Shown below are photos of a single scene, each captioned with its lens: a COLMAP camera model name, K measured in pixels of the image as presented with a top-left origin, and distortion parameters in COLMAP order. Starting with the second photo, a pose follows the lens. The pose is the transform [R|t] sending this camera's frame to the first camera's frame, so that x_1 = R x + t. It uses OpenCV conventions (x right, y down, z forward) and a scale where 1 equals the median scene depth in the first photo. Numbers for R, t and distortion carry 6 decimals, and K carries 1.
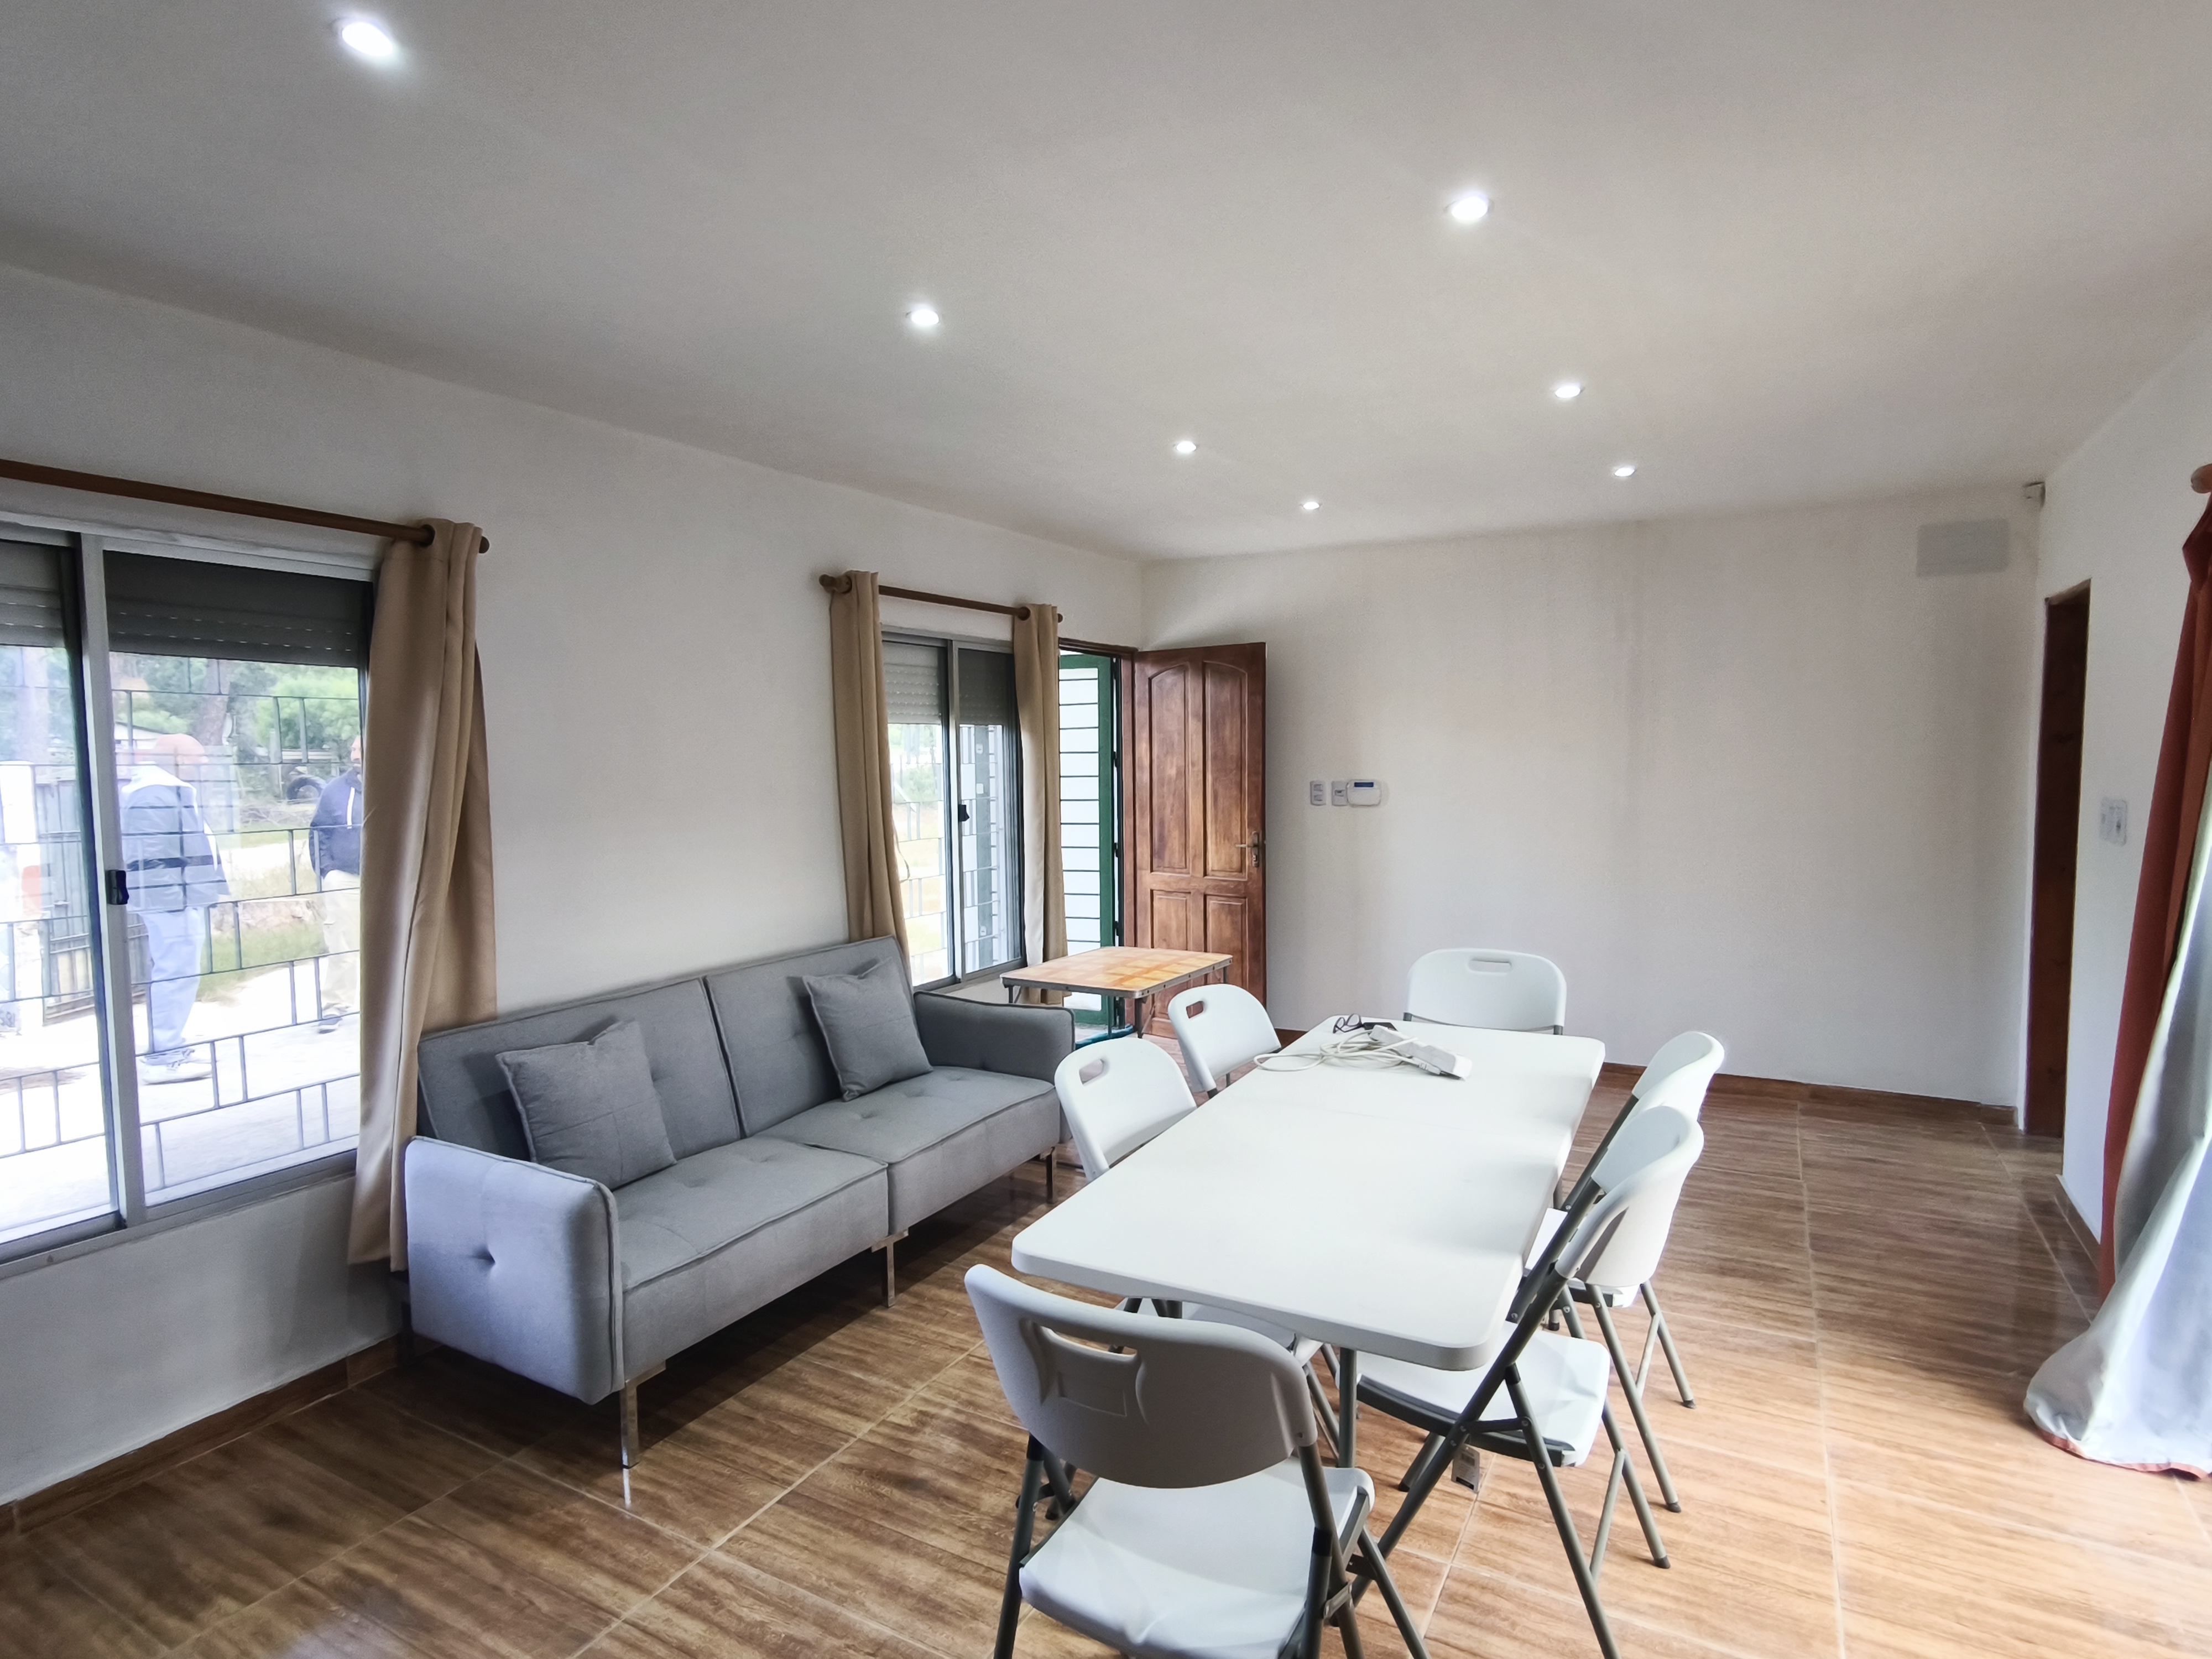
lens RADIAL K [[1188.2, 0, 1107.3], [0, 1188.2, 841.9], [0, 0, 1]] dist [-0.012685, 0.001671]
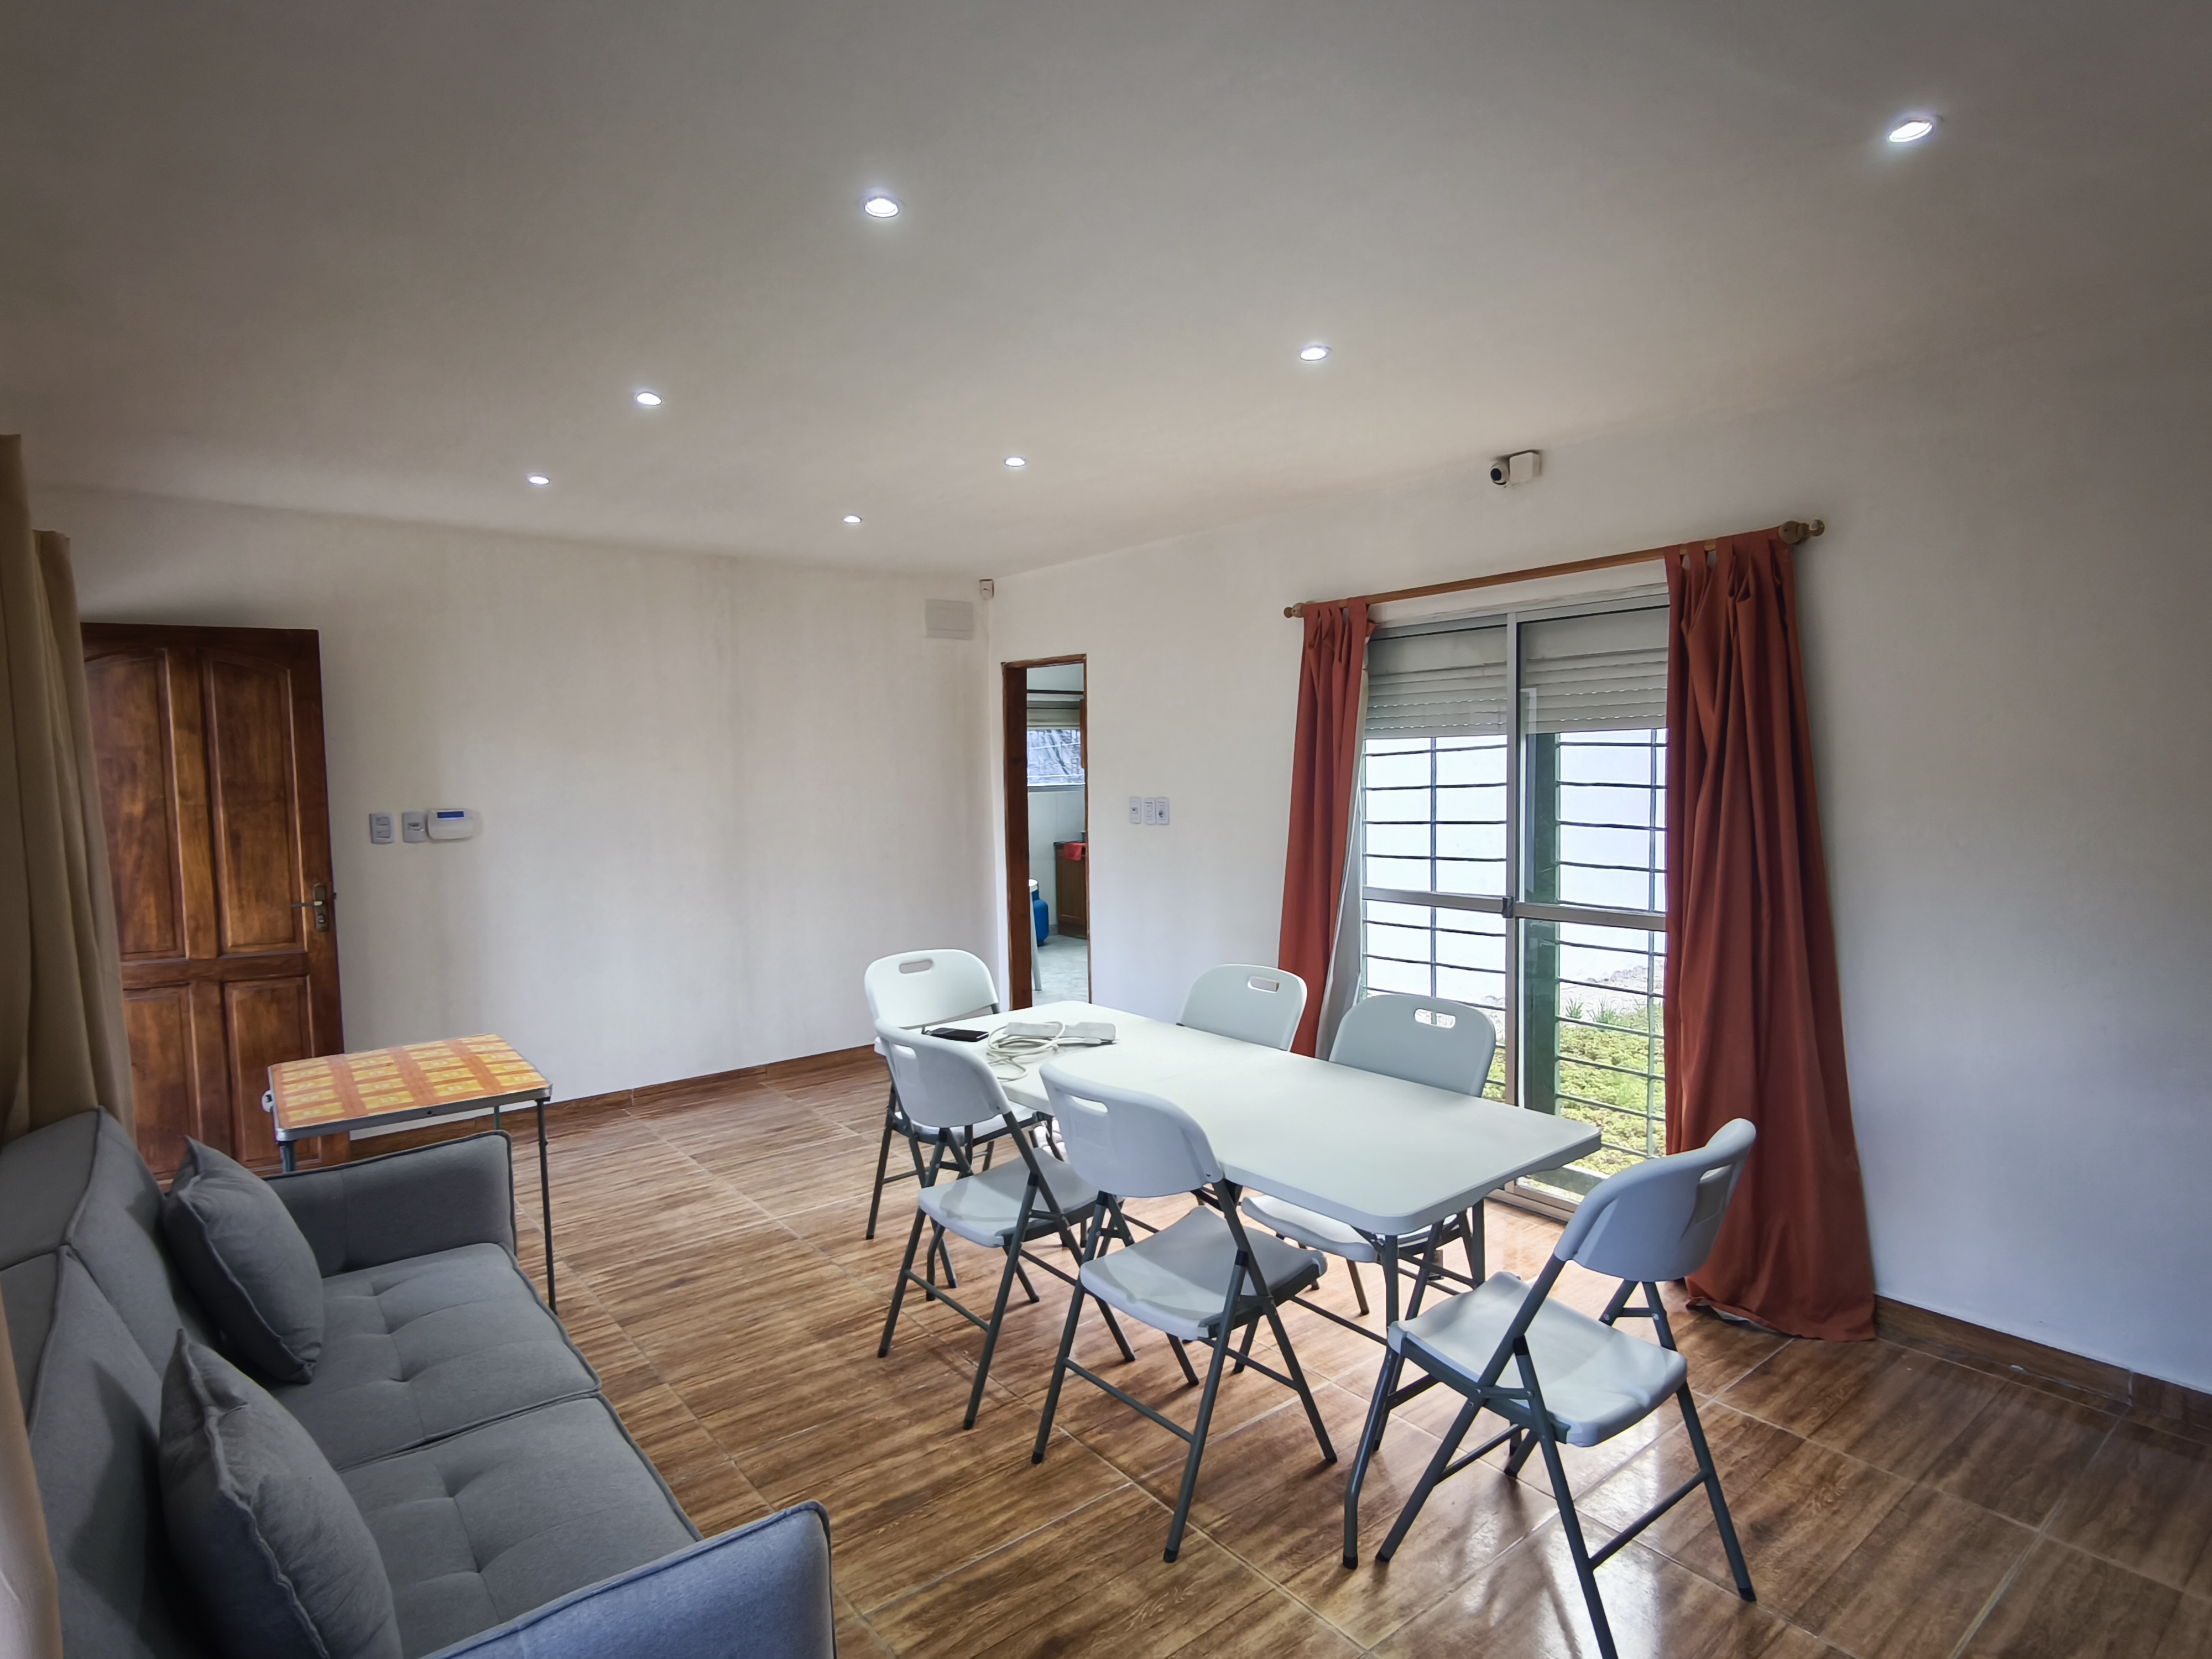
lens RADIAL K [[1188.2, 0, 1107.3], [0, 1188.2, 841.9], [0, 0, 1]] dist [-0.012685, 0.001671]
pose [[0.379510, -0.056431, 0.923465, -0.367820], [0.081486, 0.996298, 0.027394, -0.014451], [-0.921592, 0.064853, 0.382703, 0.259345]]
